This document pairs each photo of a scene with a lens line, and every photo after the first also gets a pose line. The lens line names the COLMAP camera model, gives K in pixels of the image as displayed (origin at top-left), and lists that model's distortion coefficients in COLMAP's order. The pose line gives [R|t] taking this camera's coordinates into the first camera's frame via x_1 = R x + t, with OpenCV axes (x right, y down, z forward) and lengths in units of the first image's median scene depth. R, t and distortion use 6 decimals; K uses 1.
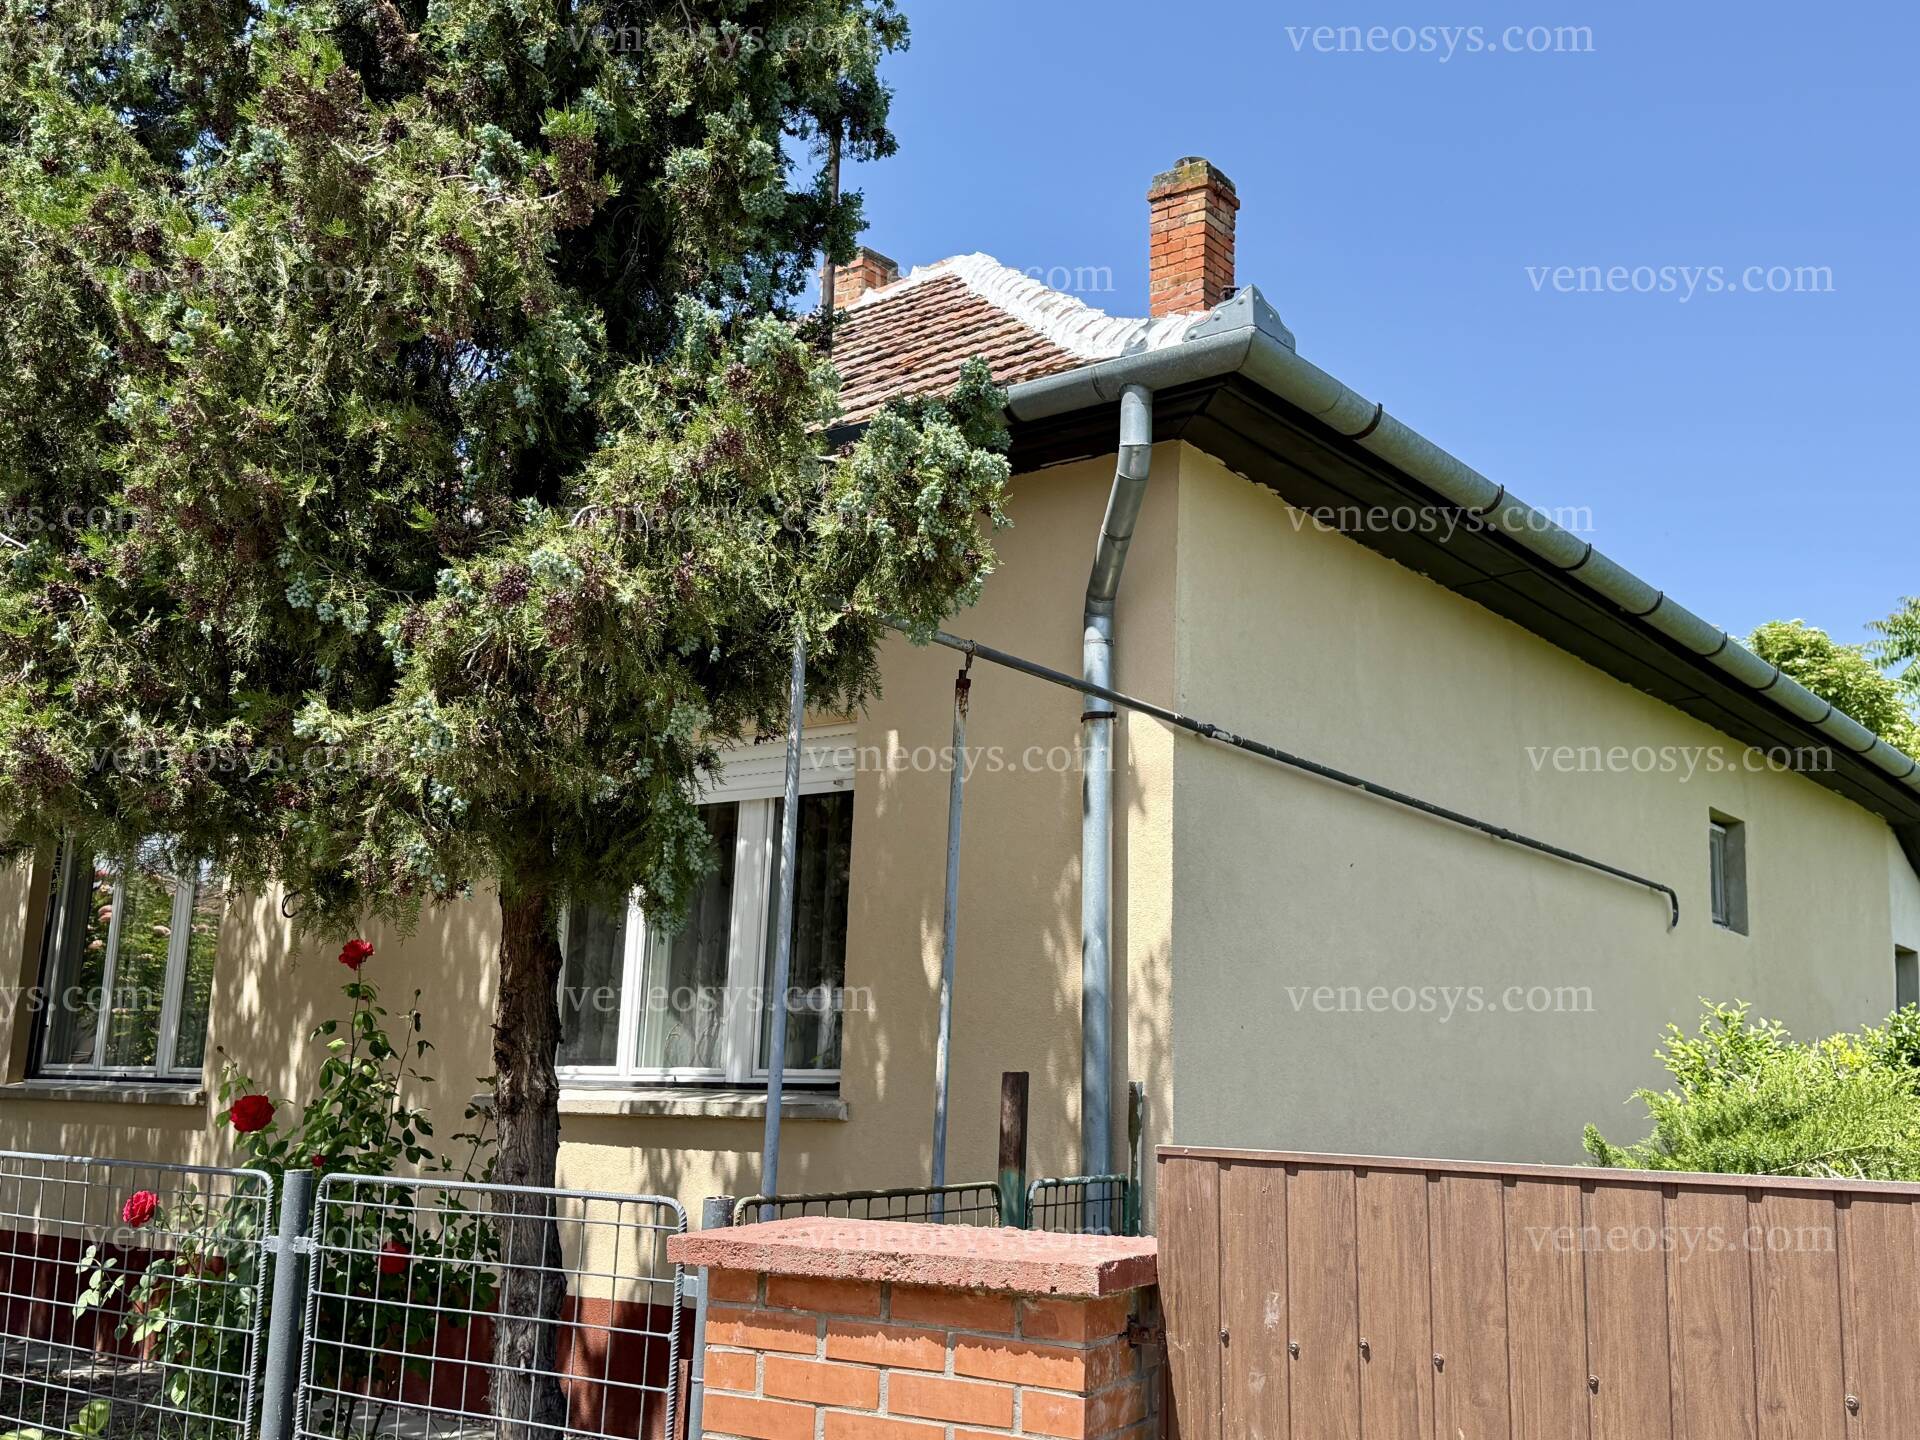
lens RADIAL K [[2053.3, 0, 958.4], [0, 2053.3, 719.9], [0, 0, 1]] dist [-0.003226, -0.001836]
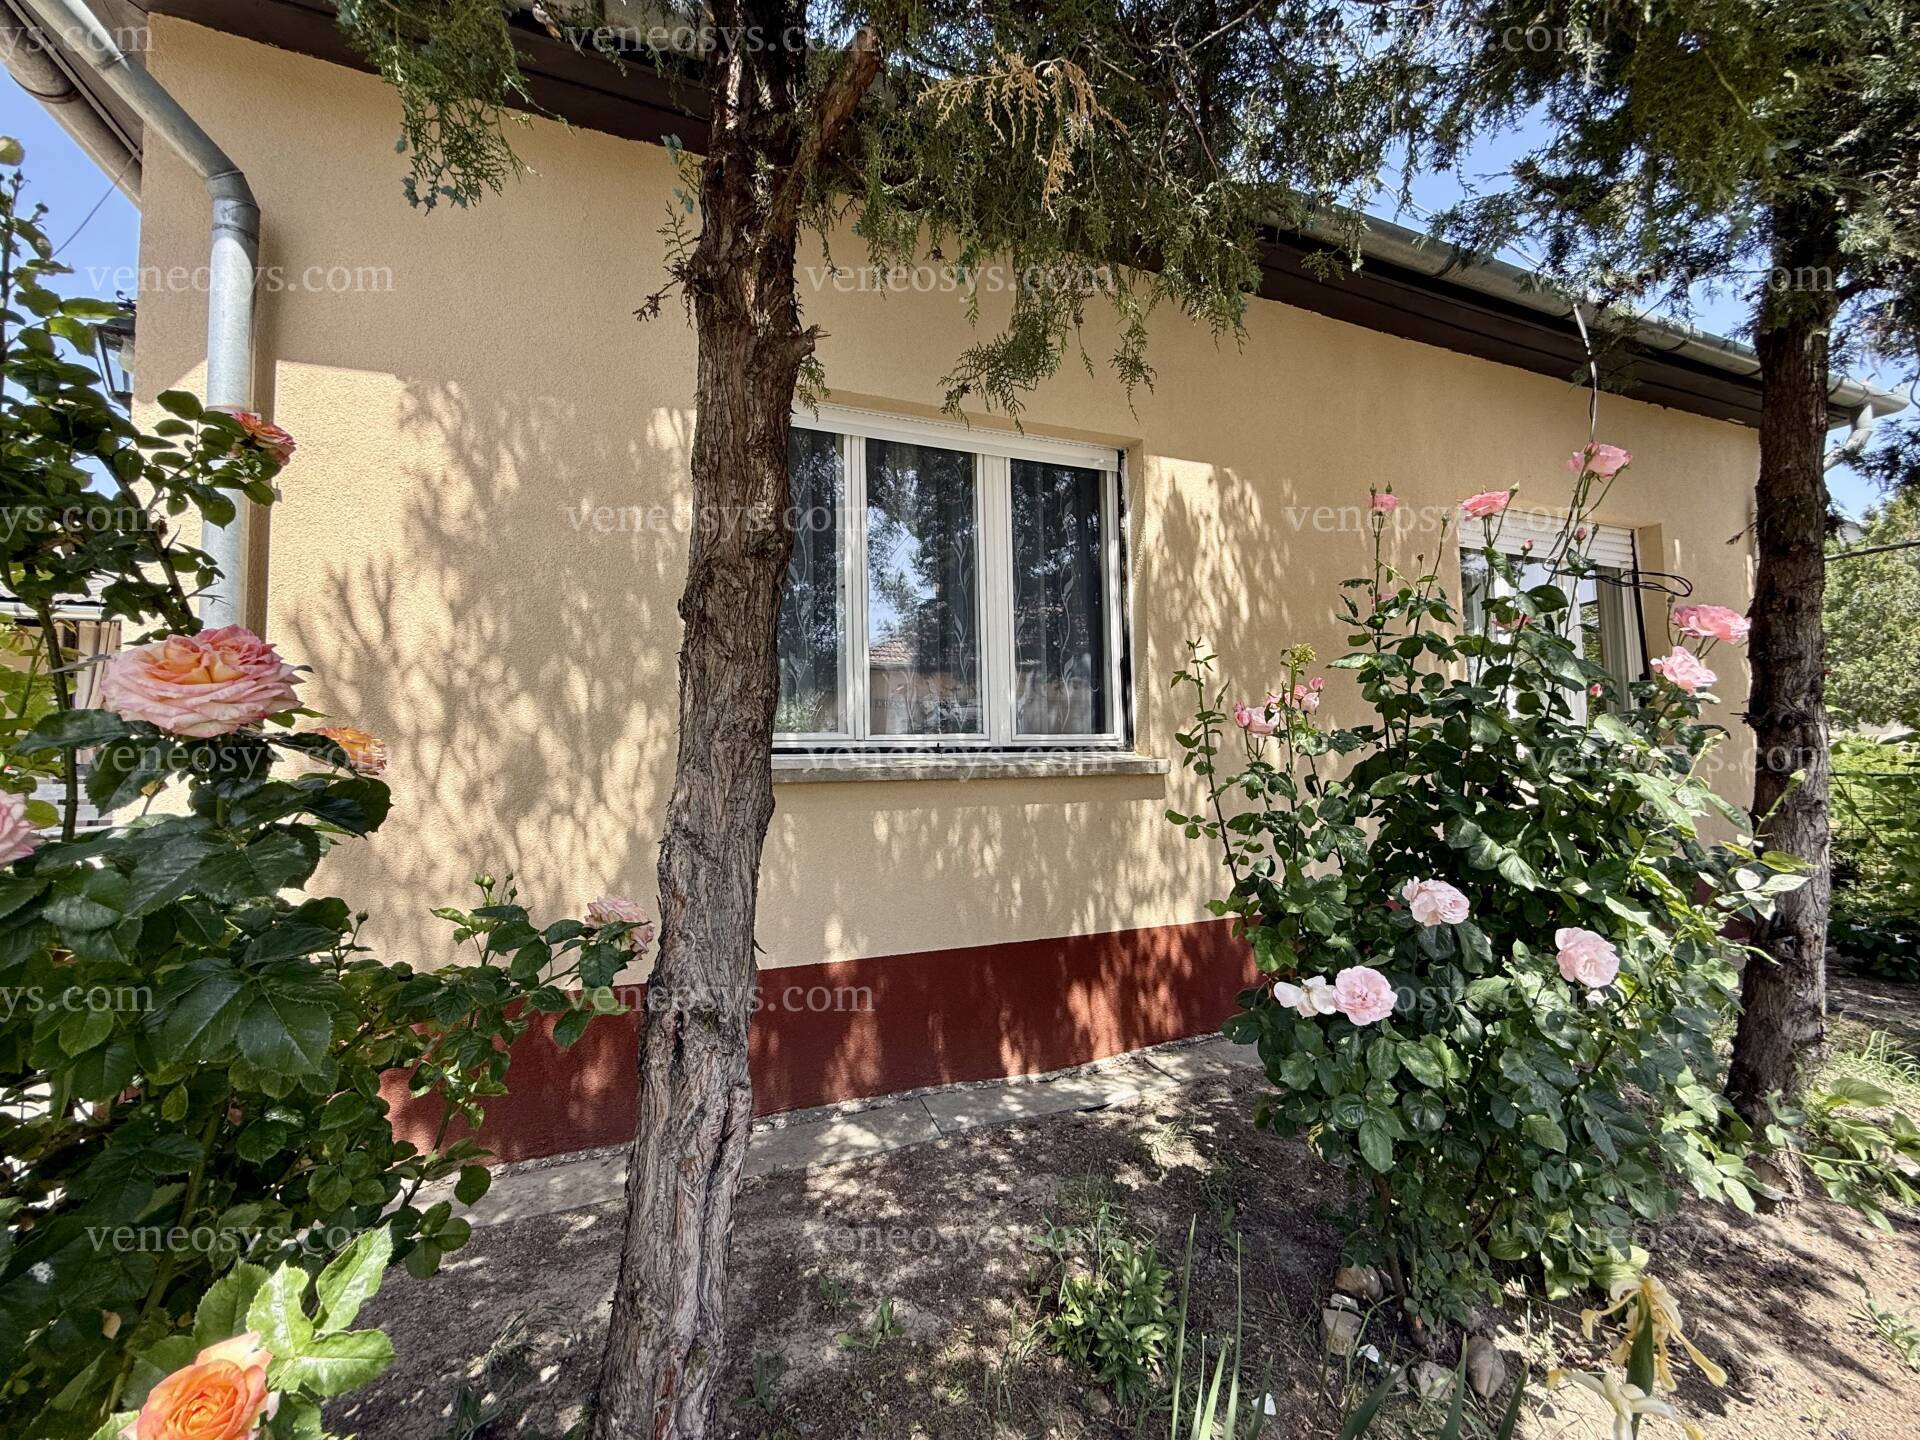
lens RADIAL K [[767.7, 0, 957.5], [0, 767.7, 723.4], [0, 0, 1]] dist [-0.000622, -0.000156]
pose [[0.508545, -0.002770, 0.861031, -0.719538], [-0.138932, 0.986627, 0.085230, 0.148896], [-0.849753, -0.162968, 0.501360, 0.909747]]
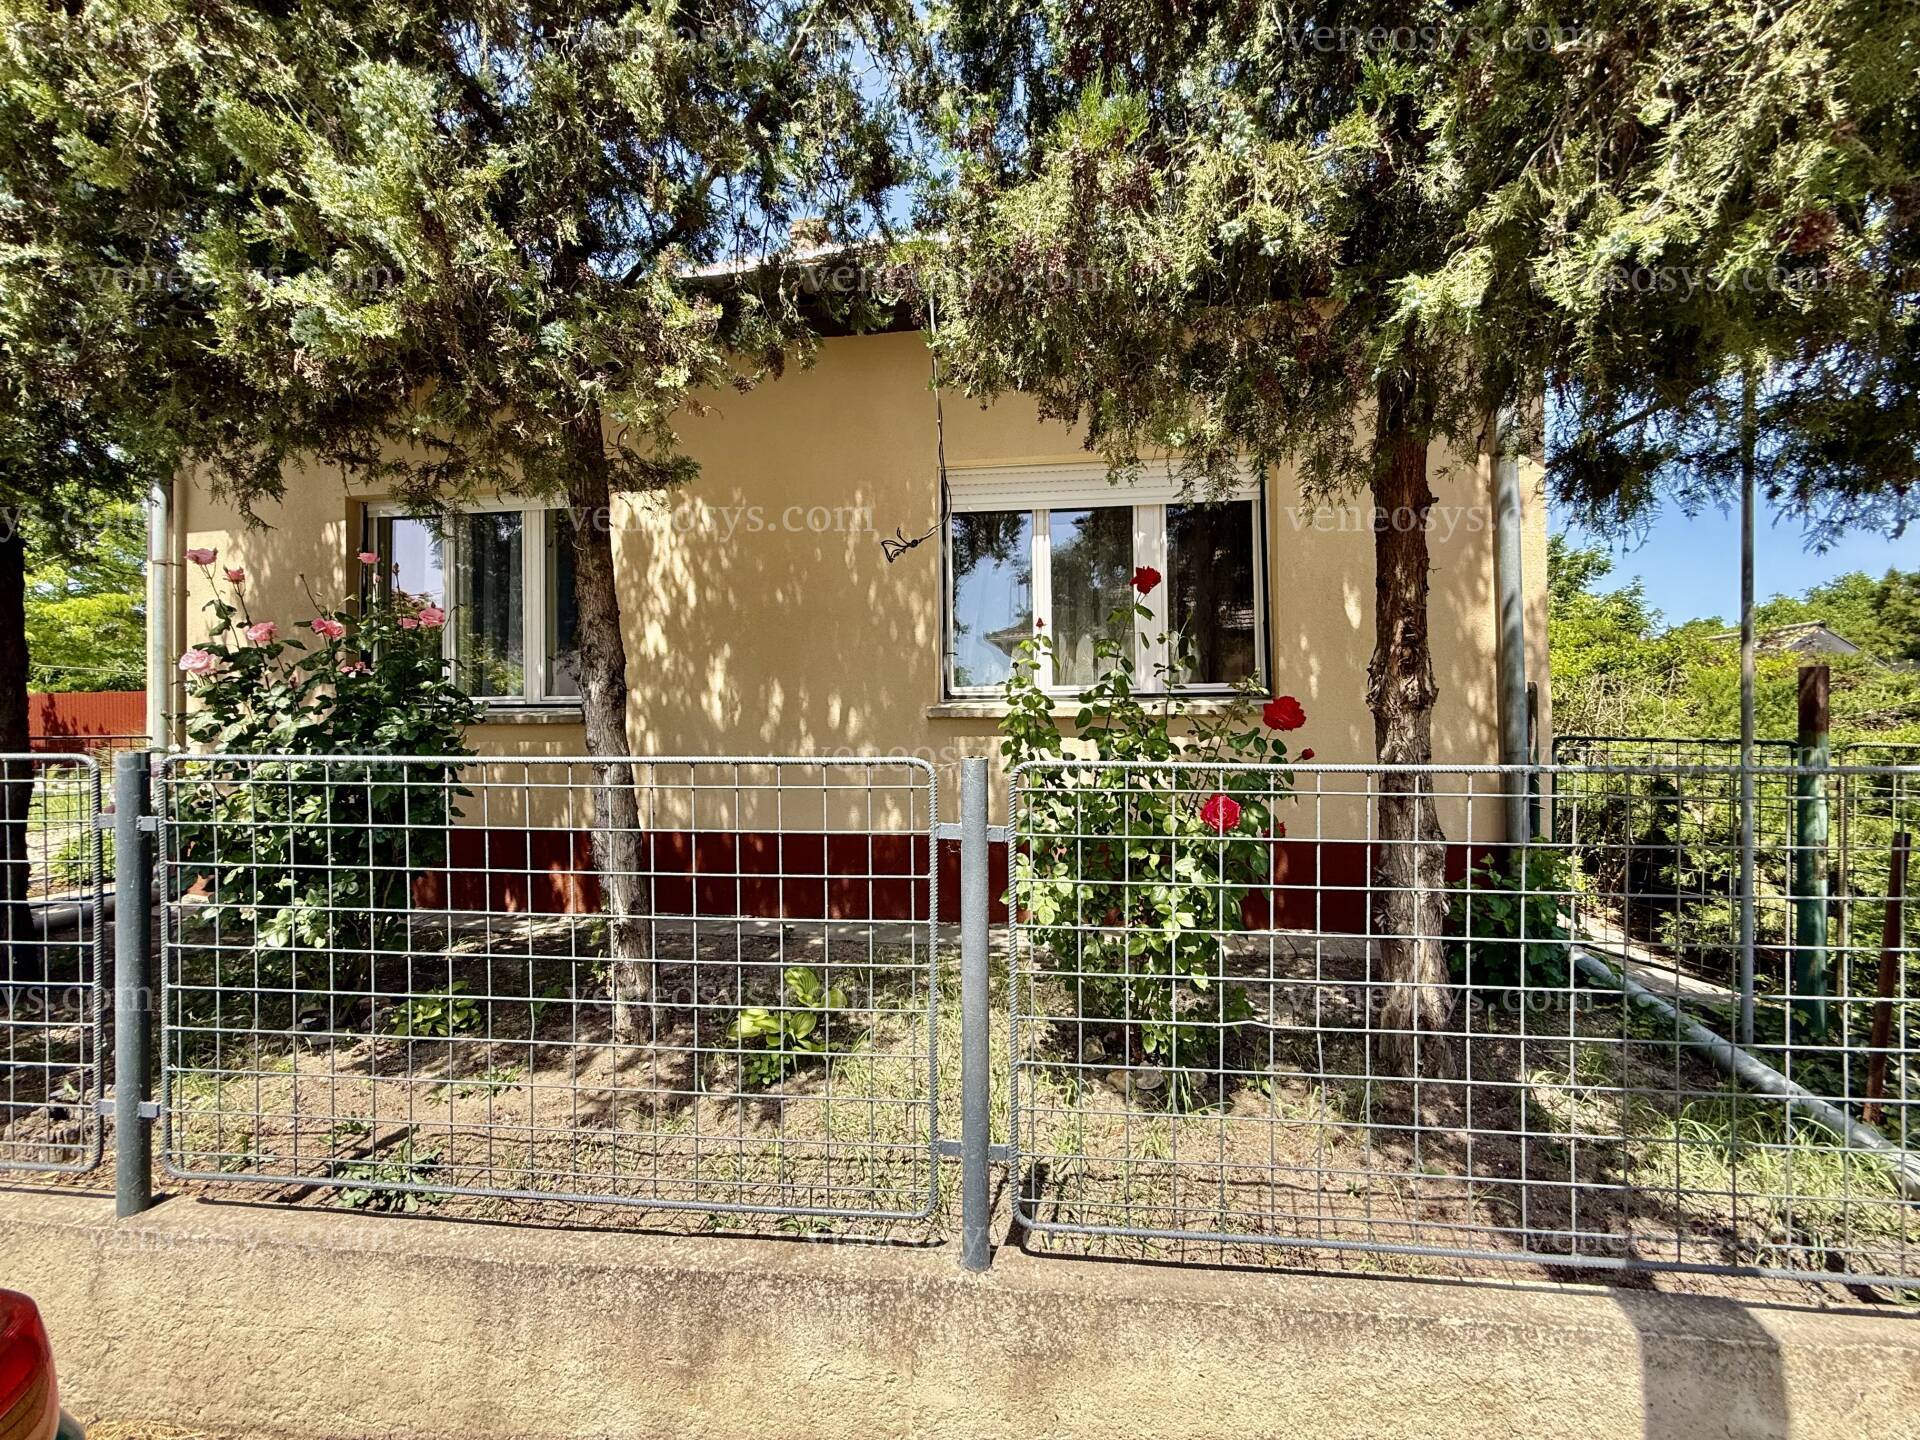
lens RADIAL K [[767.7, 0, 957.5], [0, 767.7, 723.4], [0, 0, 1]] dist [-0.000622, -0.000156]
pose [[0.863429, -0.044163, 0.502534, -0.426488], [-0.062167, 0.979253, 0.192870, 0.079626], [-0.500626, -0.197771, 0.842770, 0.475702]]
